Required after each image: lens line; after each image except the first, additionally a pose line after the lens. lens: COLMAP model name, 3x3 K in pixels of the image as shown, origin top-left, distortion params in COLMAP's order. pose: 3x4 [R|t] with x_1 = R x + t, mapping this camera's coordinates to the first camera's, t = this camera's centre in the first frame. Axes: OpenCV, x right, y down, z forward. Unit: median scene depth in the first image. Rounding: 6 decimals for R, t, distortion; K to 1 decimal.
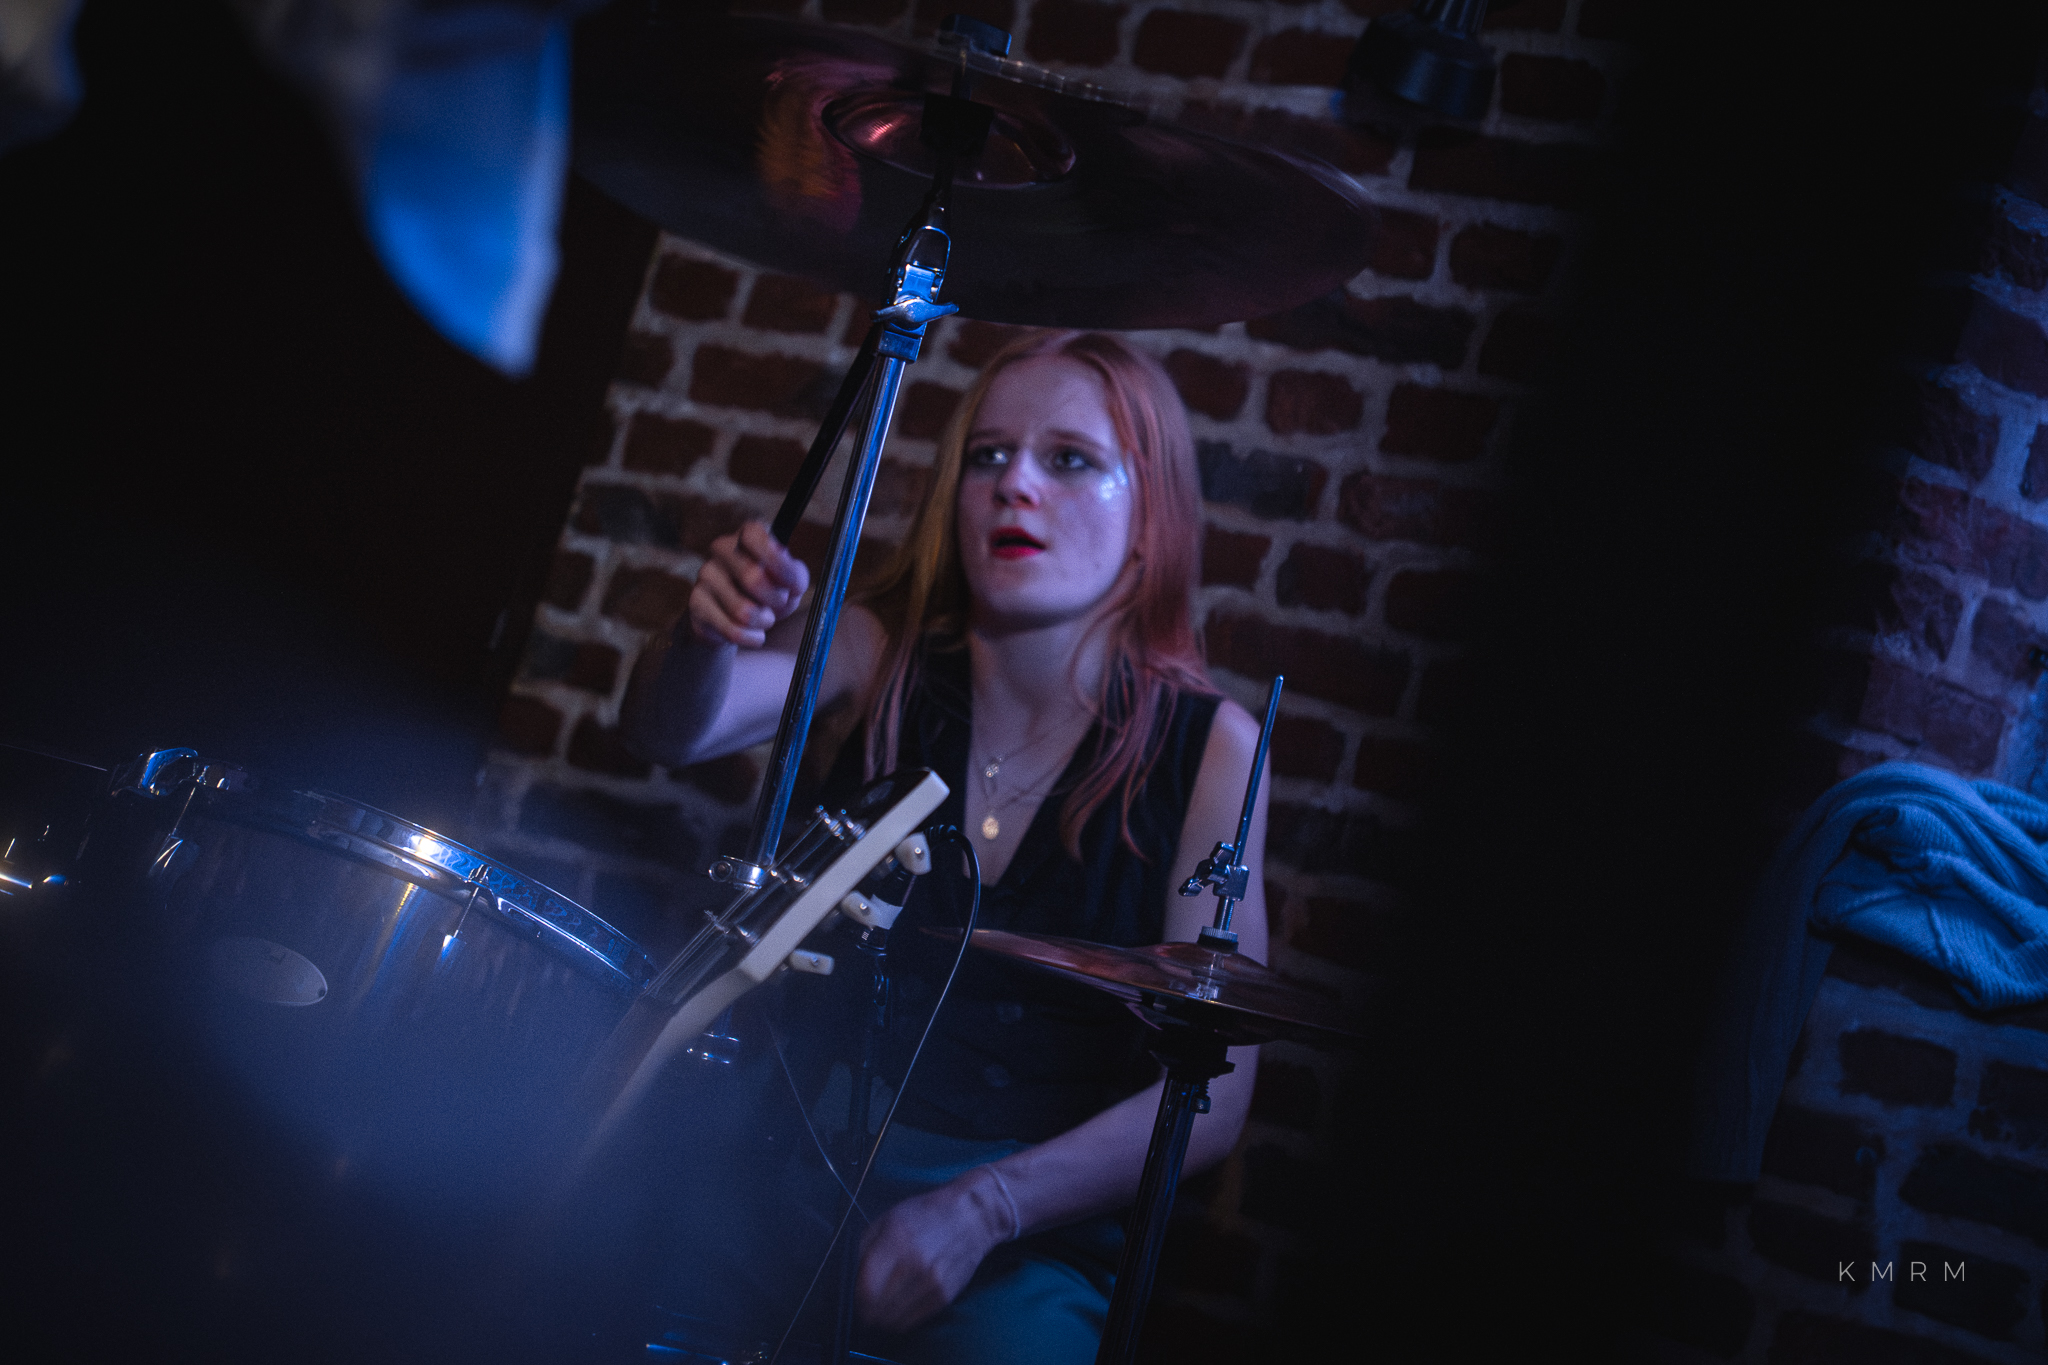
lens RADIAL K [[4246.6, 0, 1024.0], [0, 4246.6, 682.5], [0, 0, 1]] dist [0.466896, 1.685017]
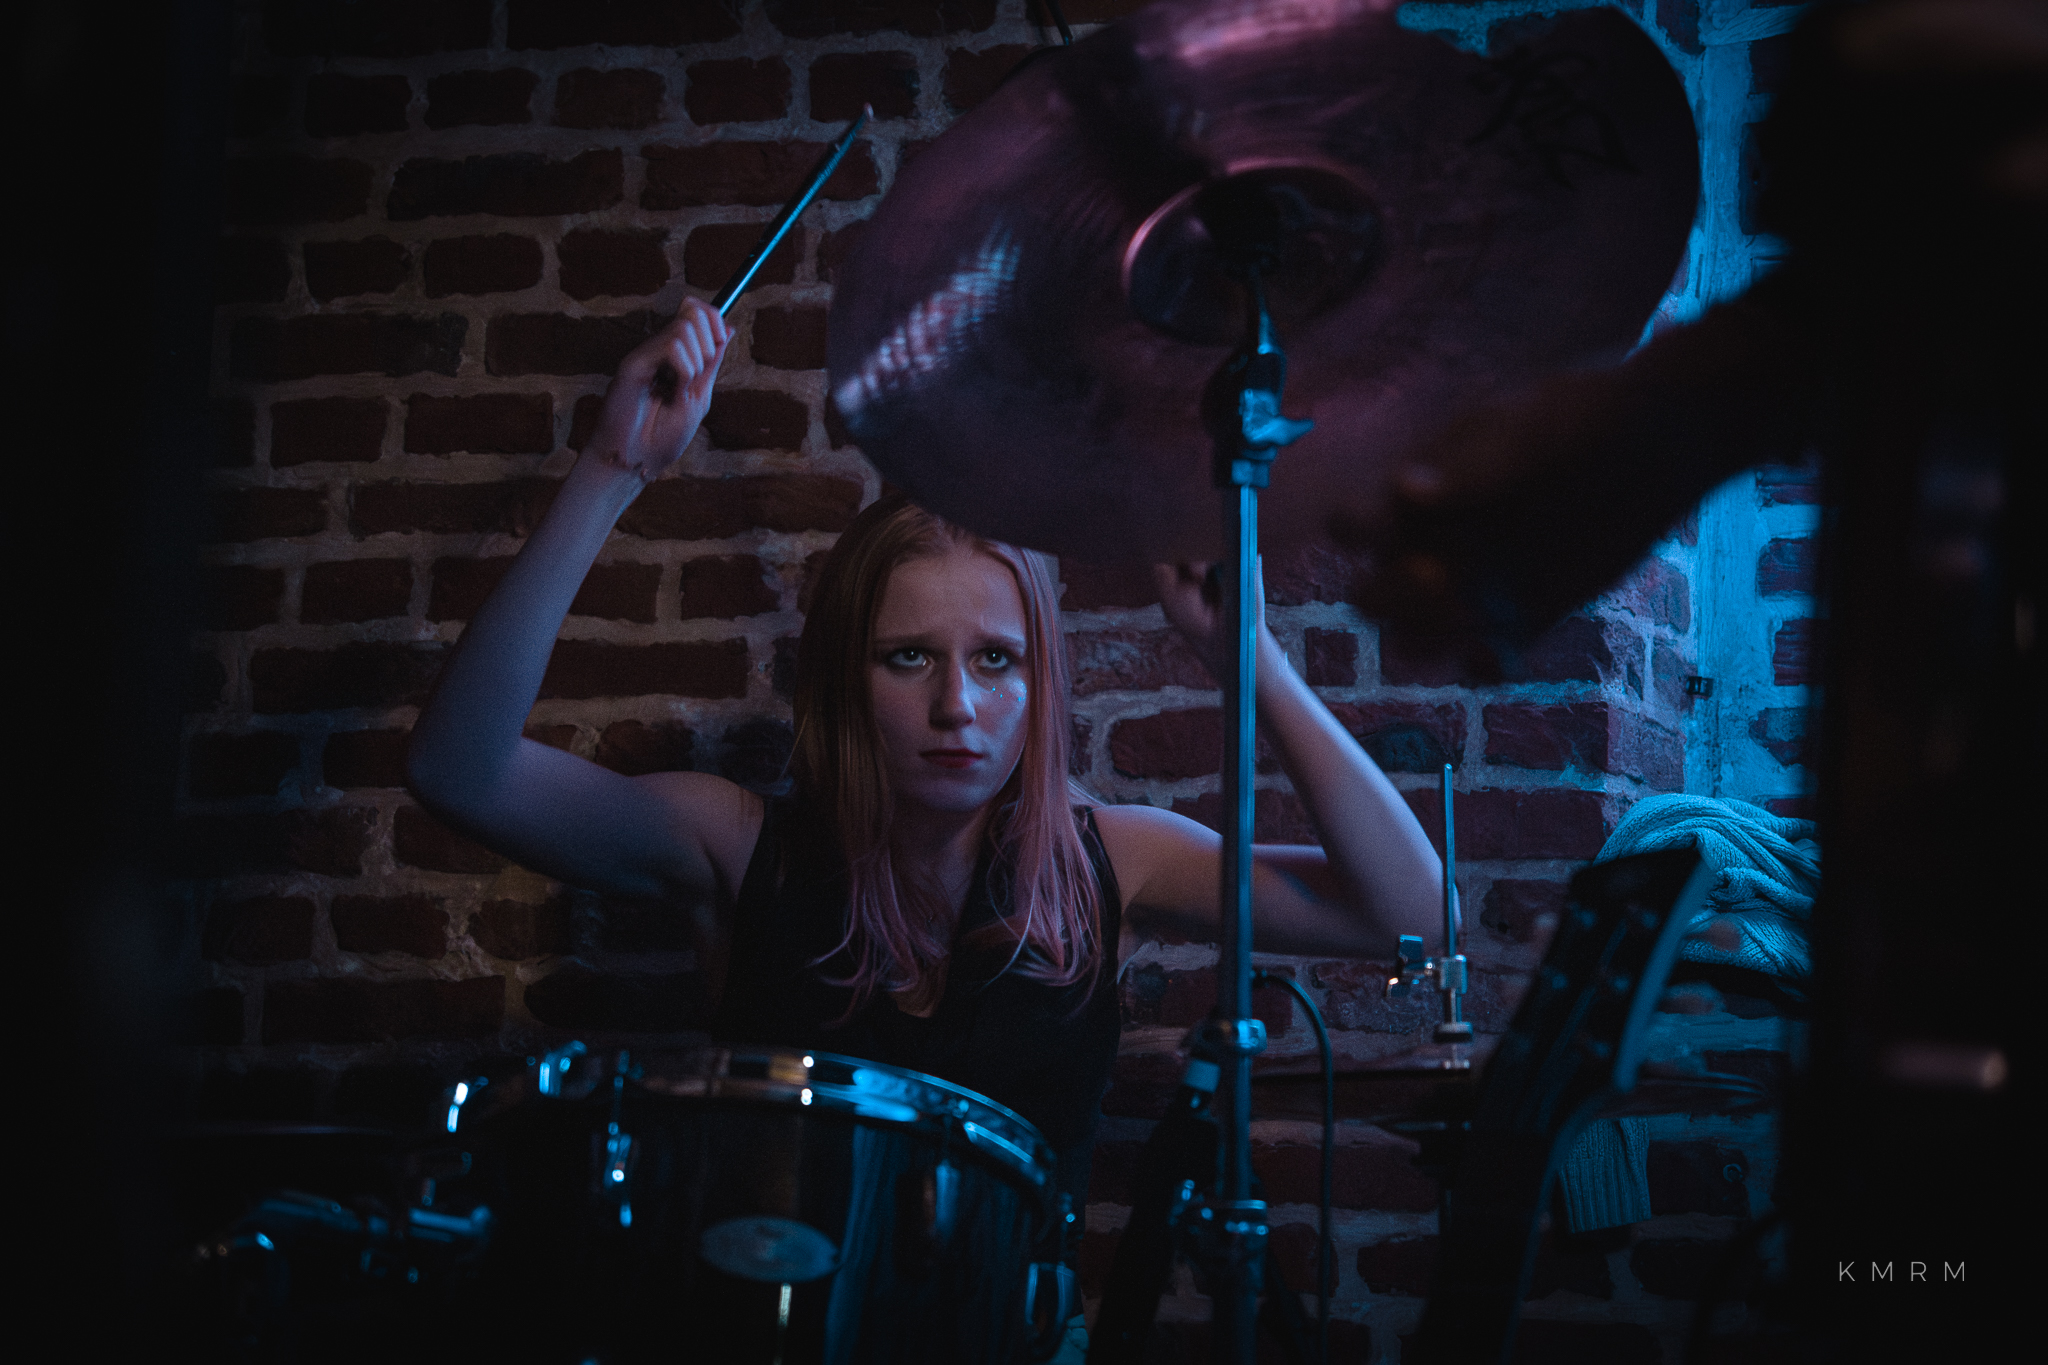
lens RADIAL K [[4246.6, 0, 1024.0], [0, 4246.6, 682.5], [0, 0, 1]] dist [0.466896, 1.685017]
pose [[0.920742, -0.188853, 0.341421, -0.270643], [0.212631, 0.976567, -0.033244, -0.006139], [-0.327142, 0.103205, 0.939323, 0.065533]]
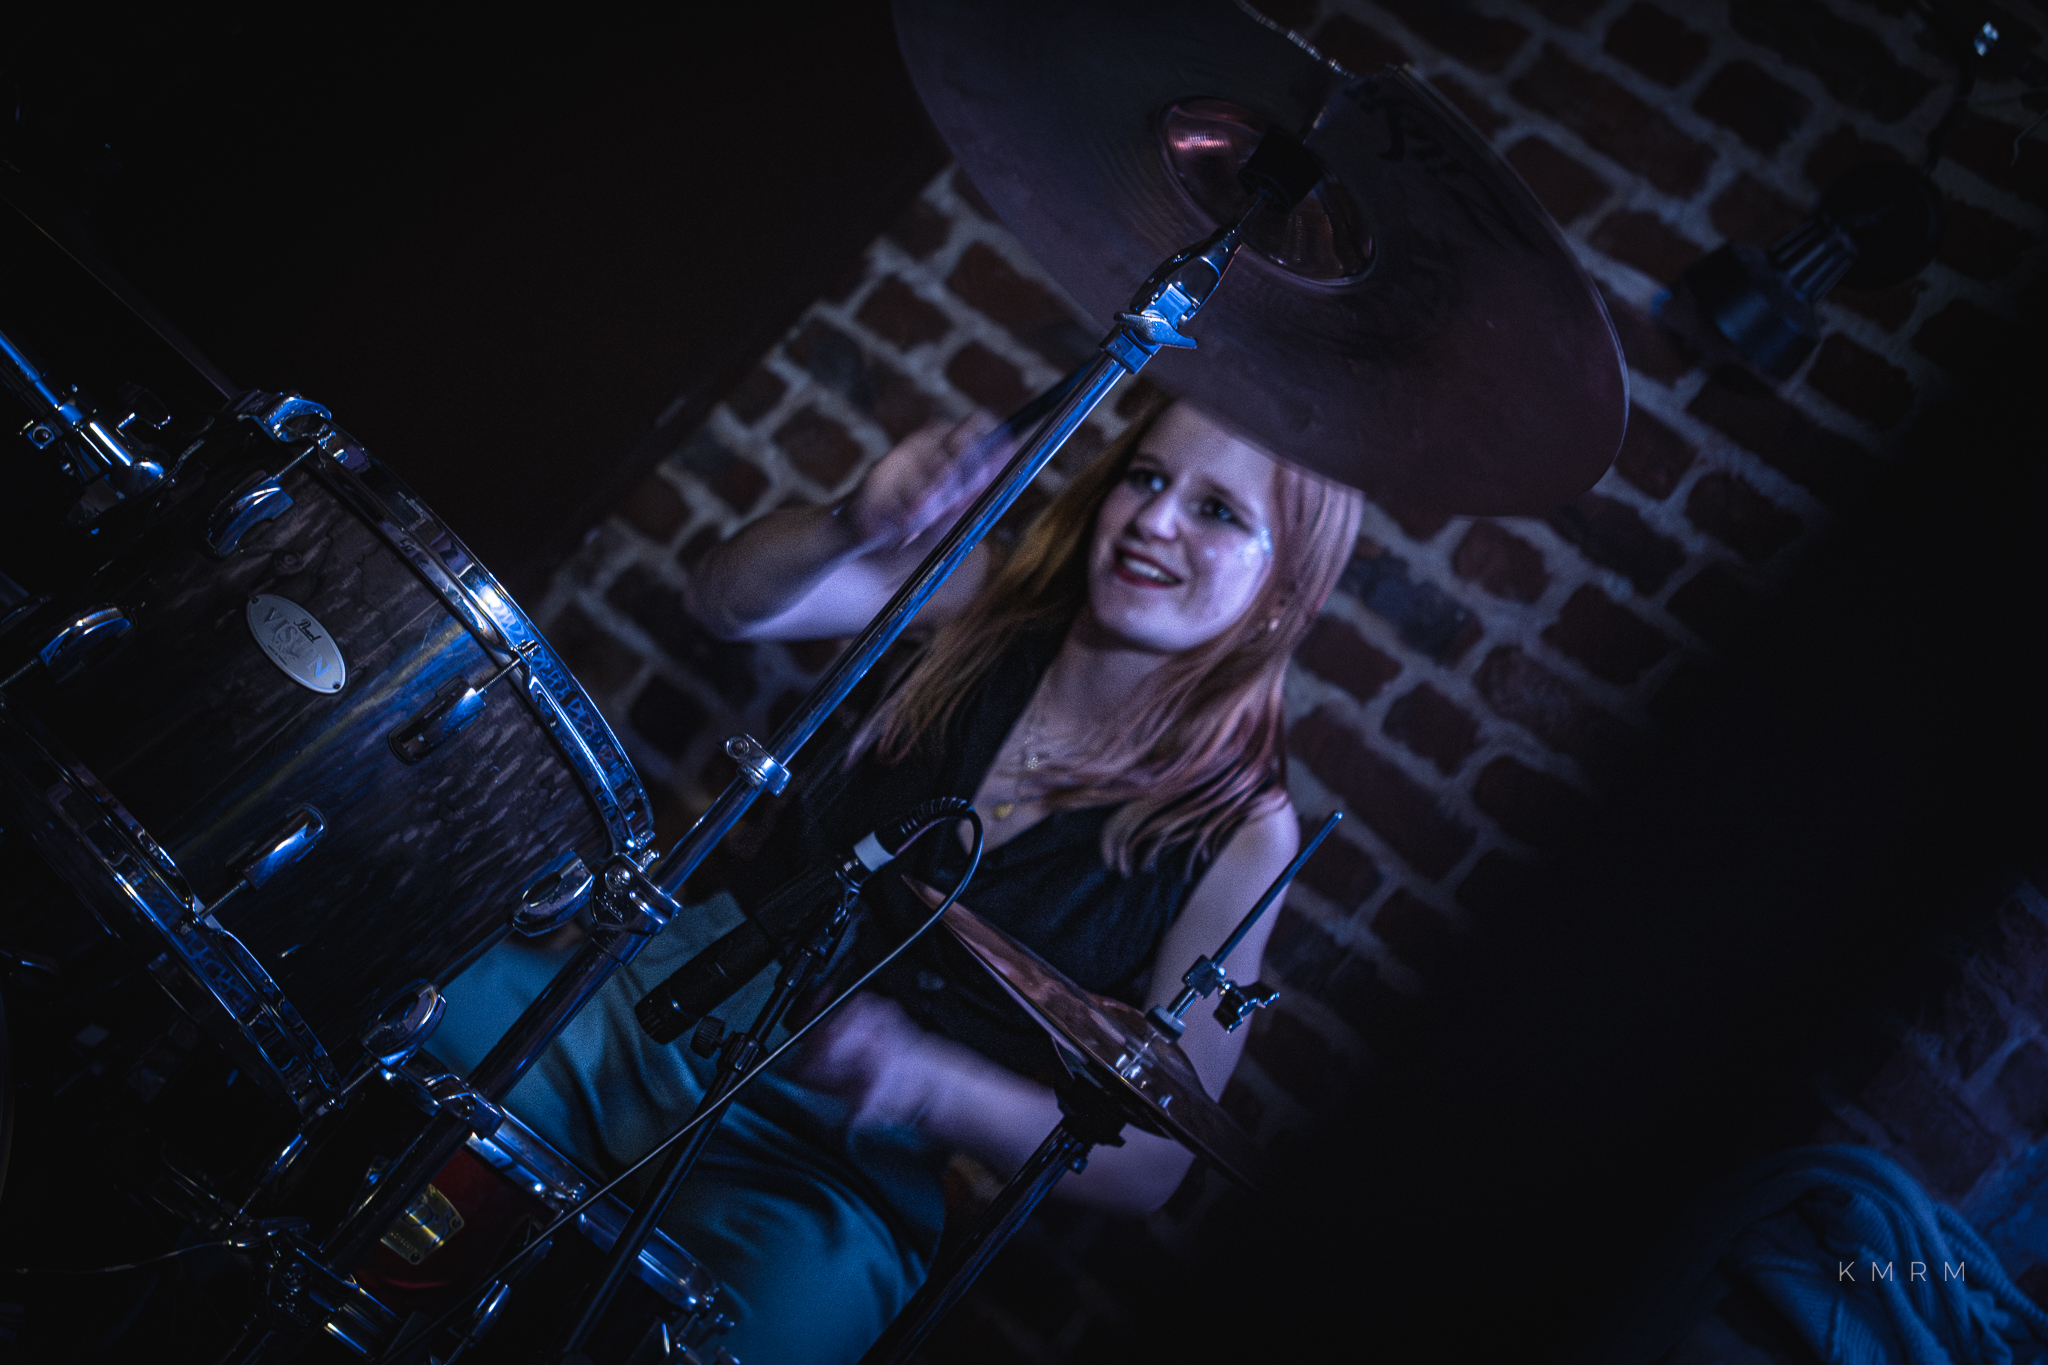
lens RADIAL K [[4246.6, 0, 1024.0], [0, 4246.6, 682.5], [0, 0, 1]] dist [0.466896, 1.685017]
pose [[0.899151, 0.436996, -0.023719, 0.003407], [-0.436560, 0.899419, 0.021461, -0.013507], [0.030712, -0.008942, 0.999488, 0.000397]]
